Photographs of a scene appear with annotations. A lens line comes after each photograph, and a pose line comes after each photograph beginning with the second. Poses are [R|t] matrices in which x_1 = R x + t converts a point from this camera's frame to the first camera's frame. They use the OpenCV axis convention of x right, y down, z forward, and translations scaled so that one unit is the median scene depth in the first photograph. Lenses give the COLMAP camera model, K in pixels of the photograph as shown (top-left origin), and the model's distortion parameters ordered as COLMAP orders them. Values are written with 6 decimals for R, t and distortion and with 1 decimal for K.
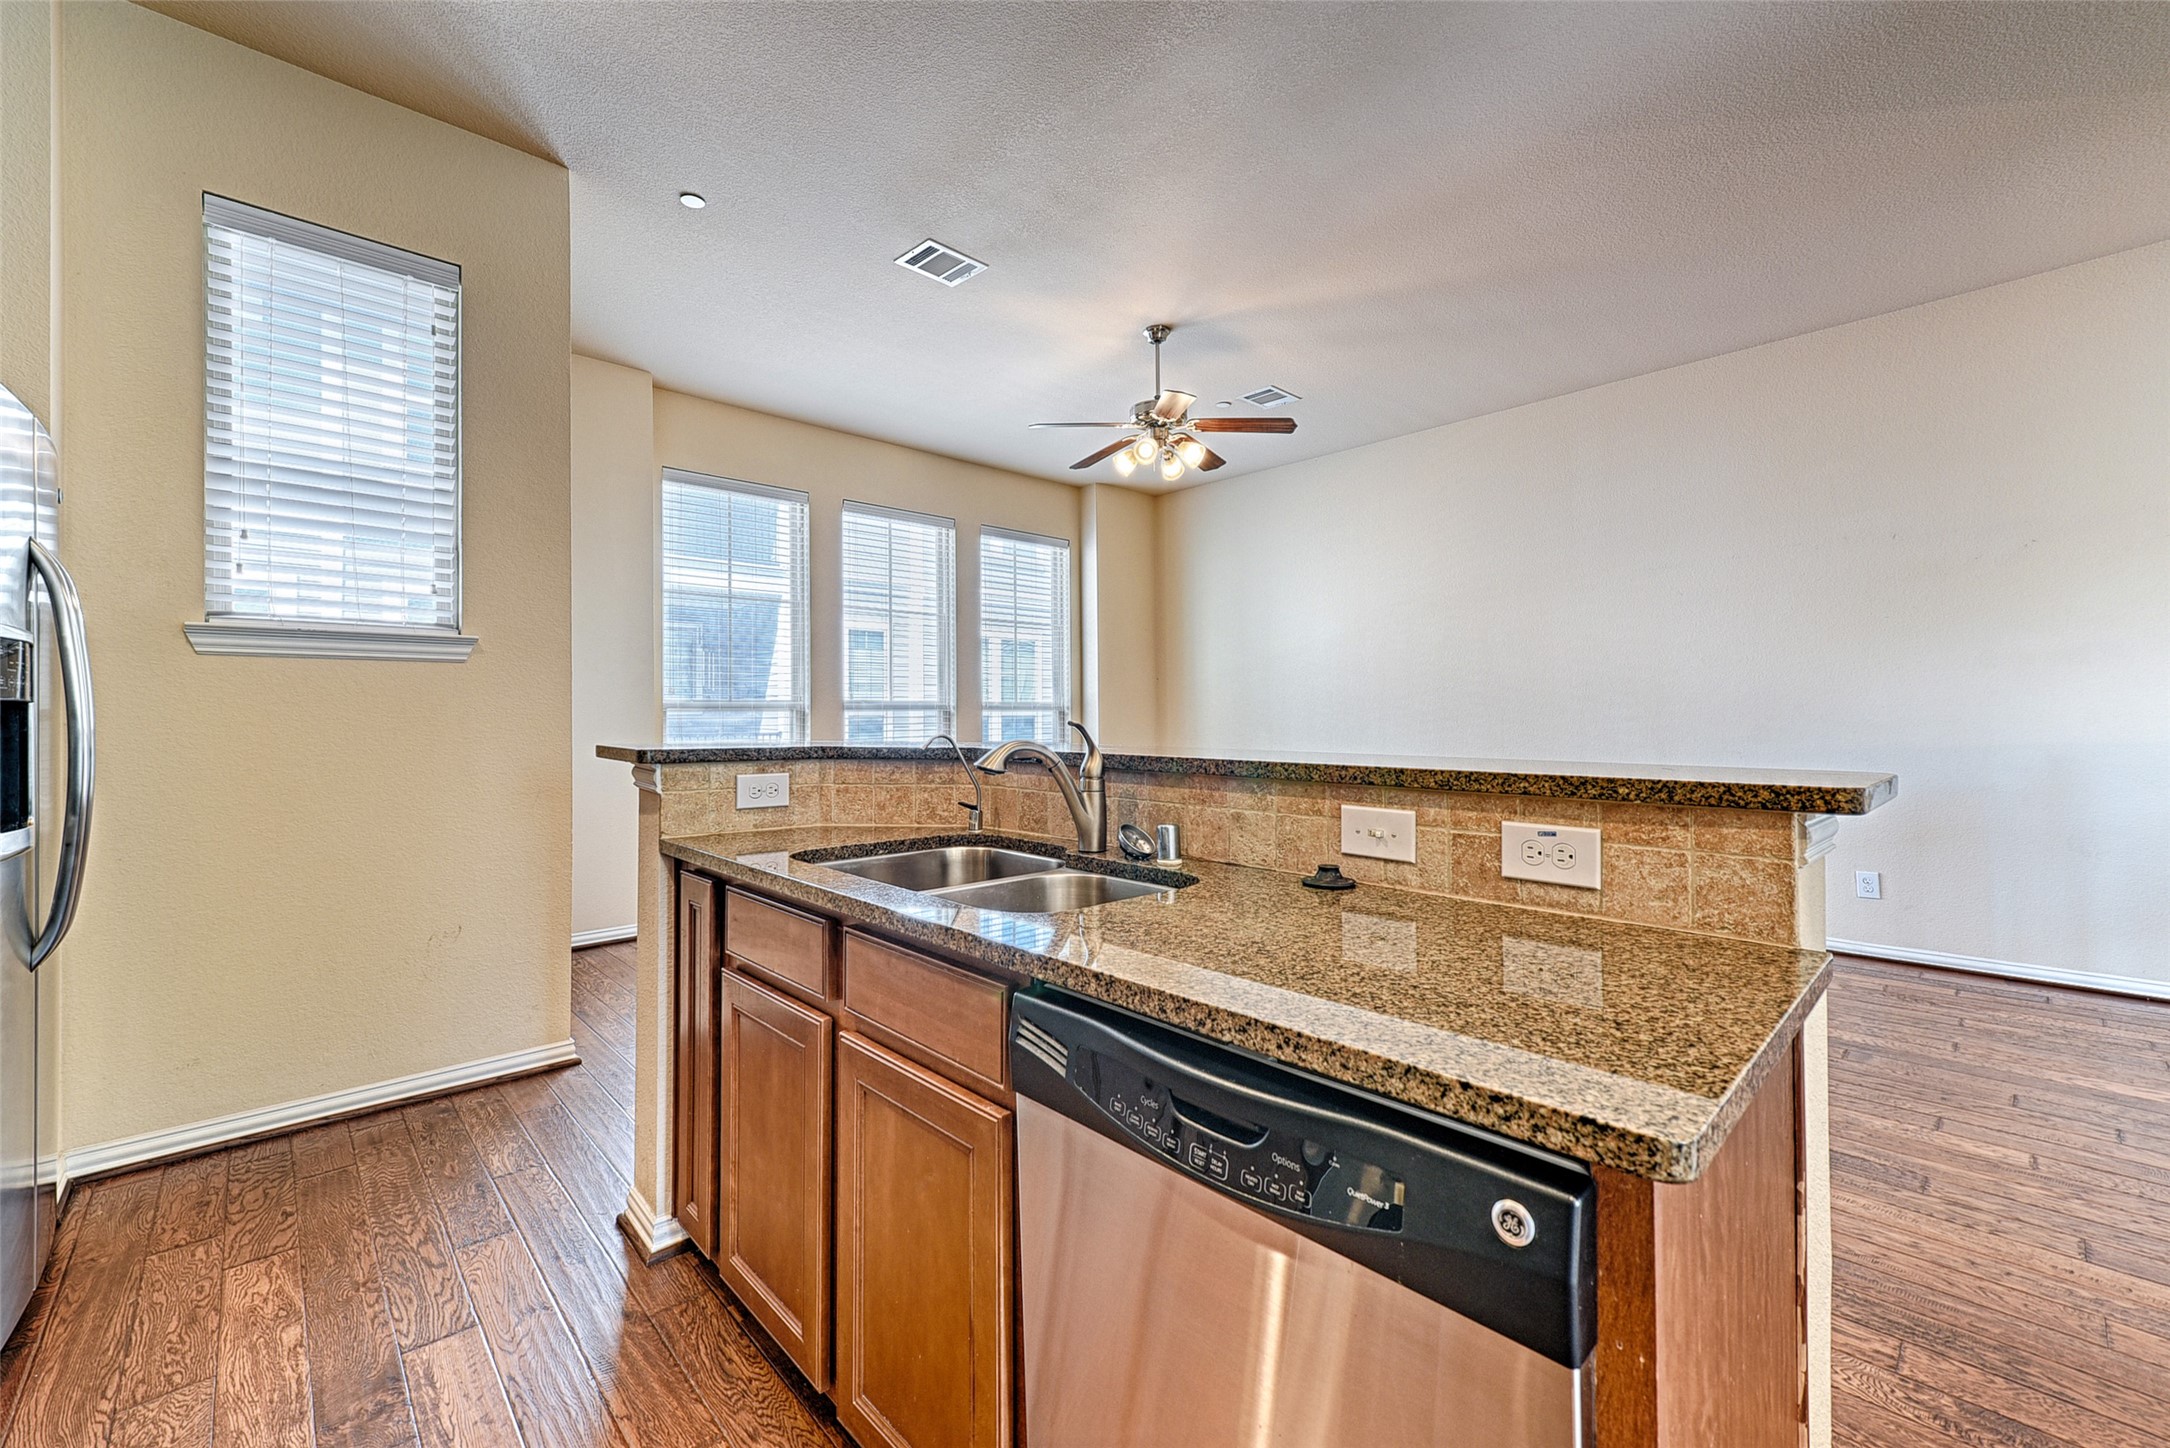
lens RADIAL K [[881.7, 0, 1085.8], [0, 881.7, 706.6], [0, 0, 1]] dist [0.005737, 0.000203]
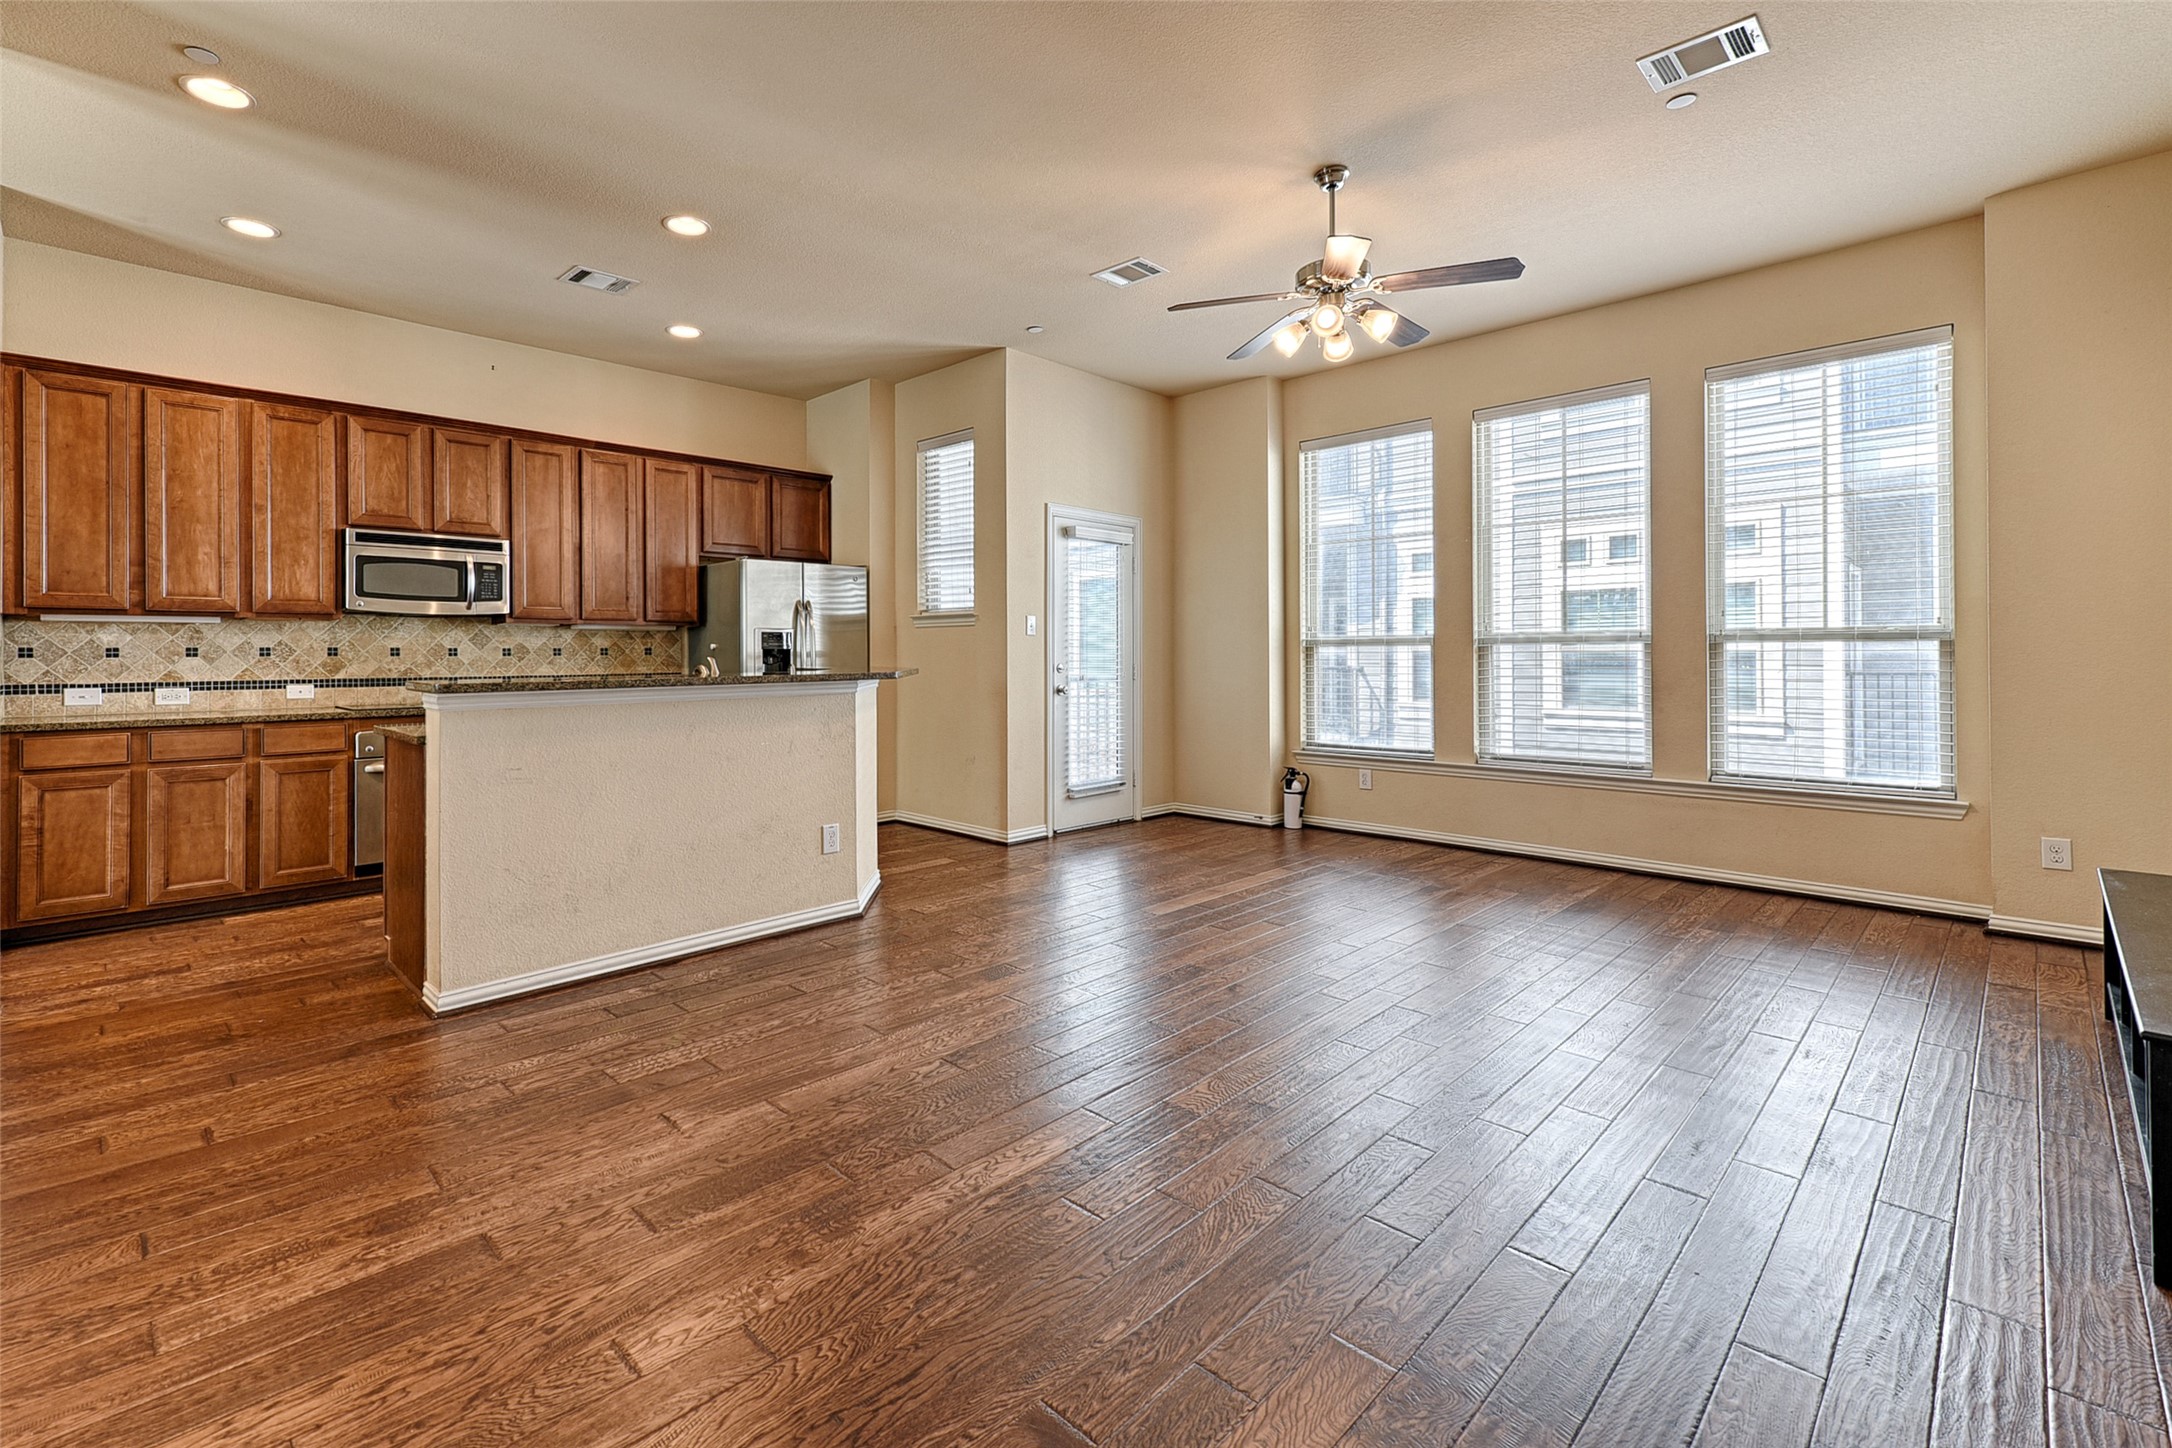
lens RADIAL K [[952.8, 0, 1009.2], [0, 952.8, 653.0], [0, 0, 1]] dist [0.004336, -0.000110]
pose [[0.011028, 0.005114, -0.999926, 1.904360], [0.015238, 0.999870, 0.005281, 0.003012], [0.999823, -0.015295, 0.010949, 1.384314]]
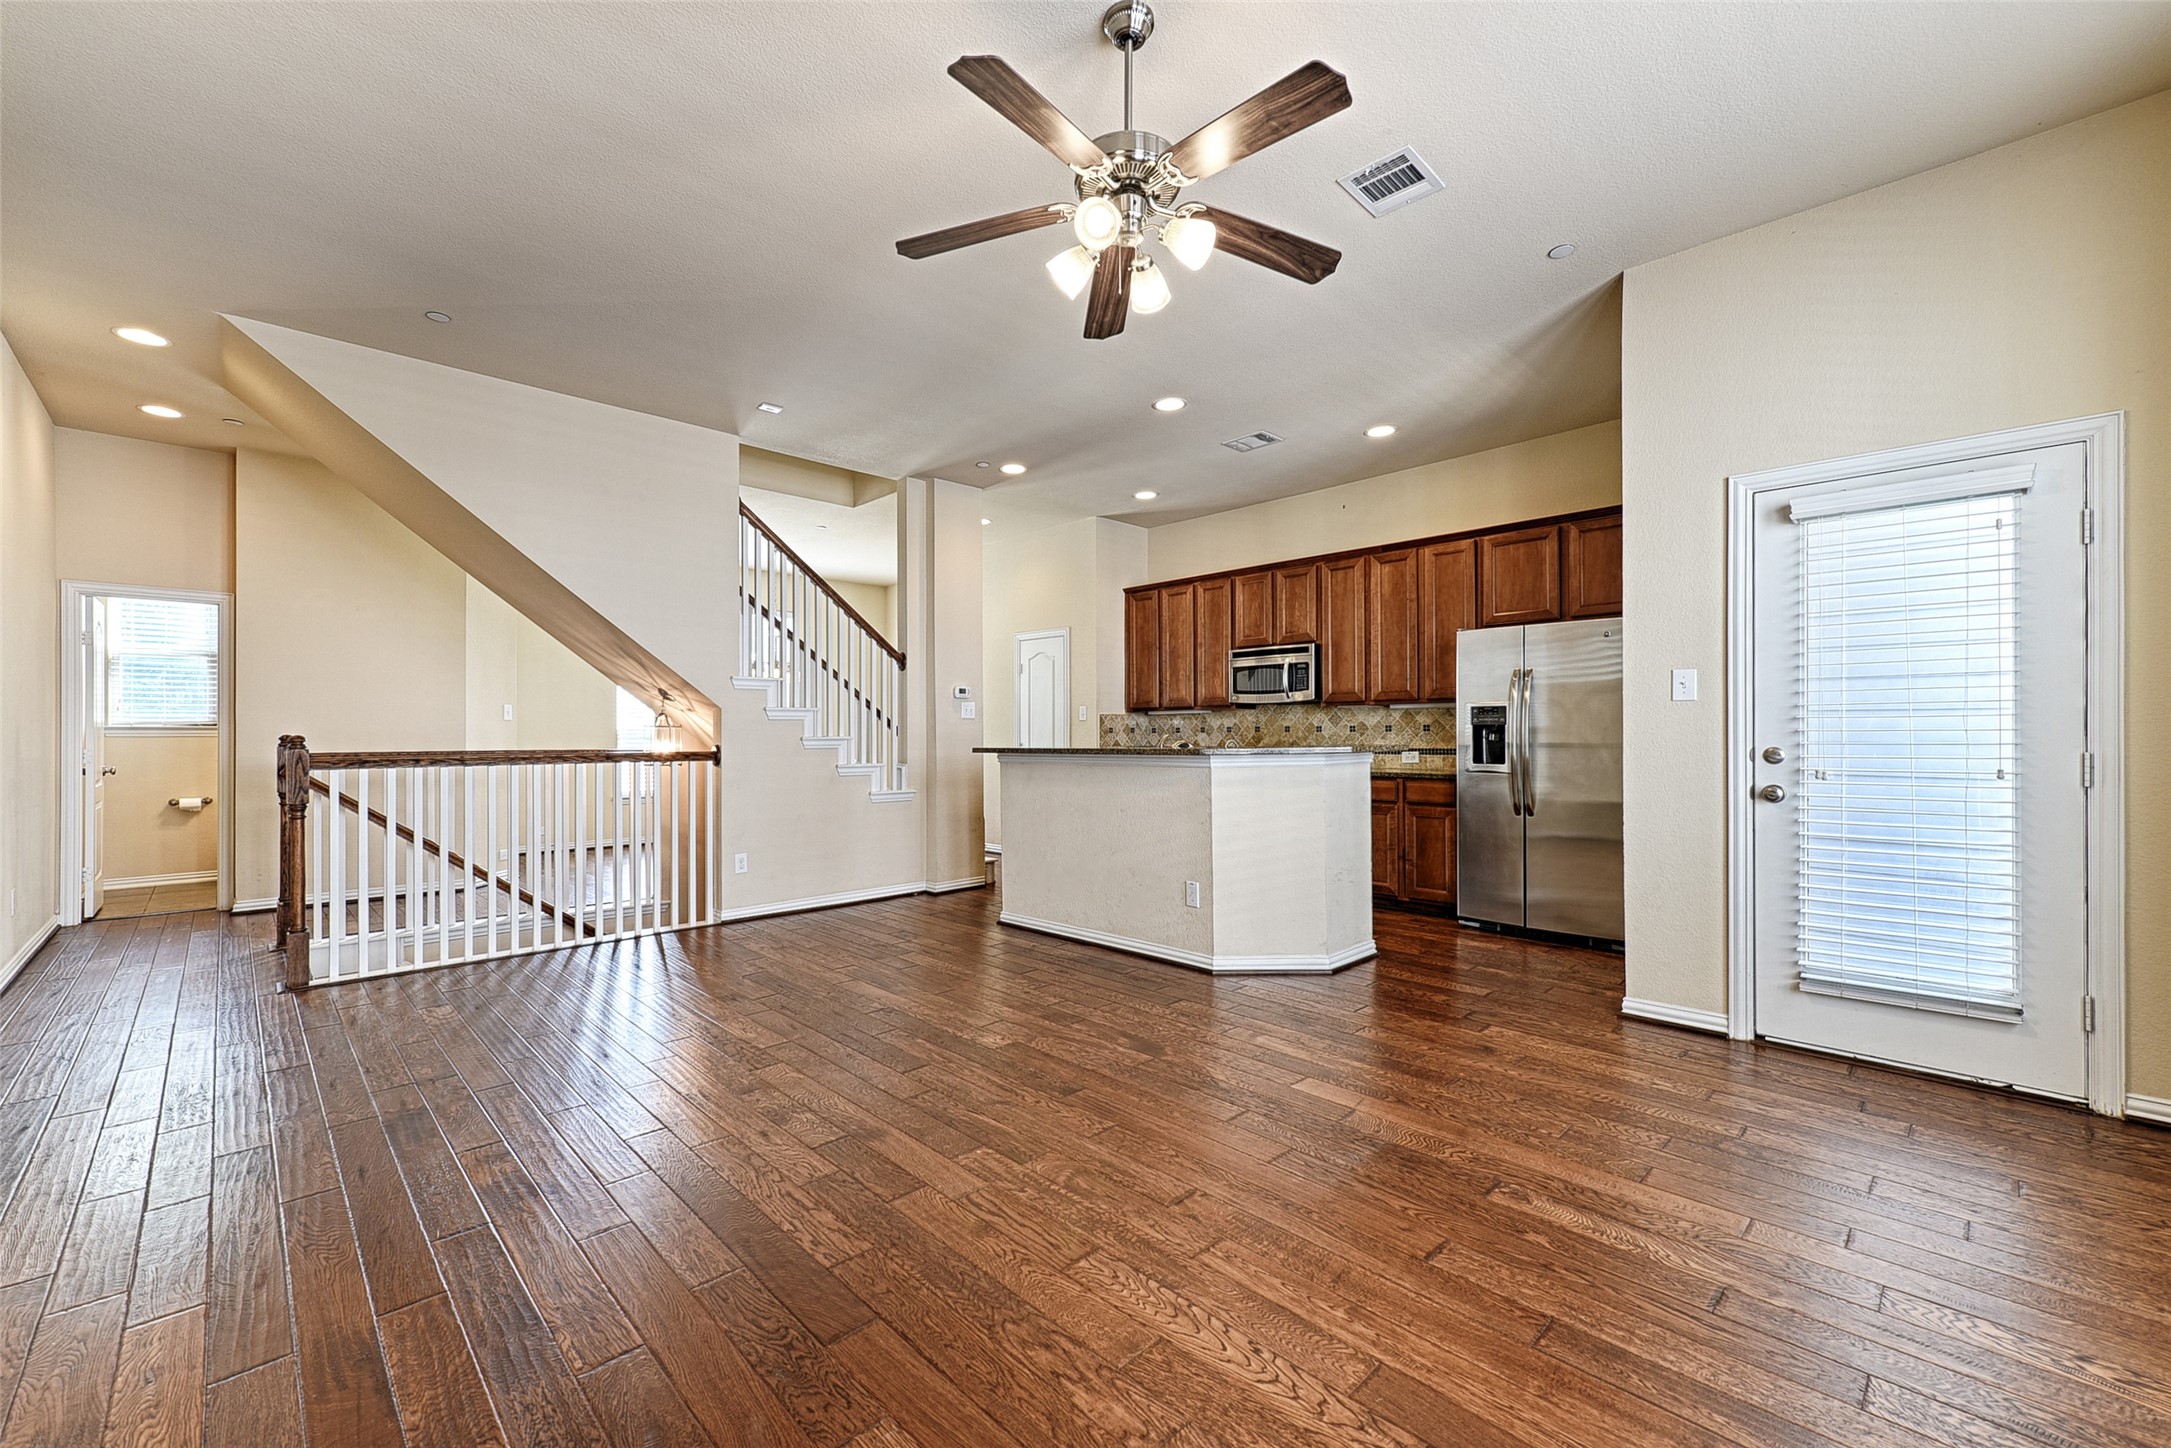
lens RADIAL K [[882.1, 0, 1072.9], [0, 882.1, 730.9], [0, 0, 1]] dist [0.005737, 0.000203]
pose [[-0.999892, 0.012770, -0.007223, 0.245131], [0.012872, 0.999815, -0.014307, 0.031570], [0.007039, -0.014398, -0.999872, 3.087768]]
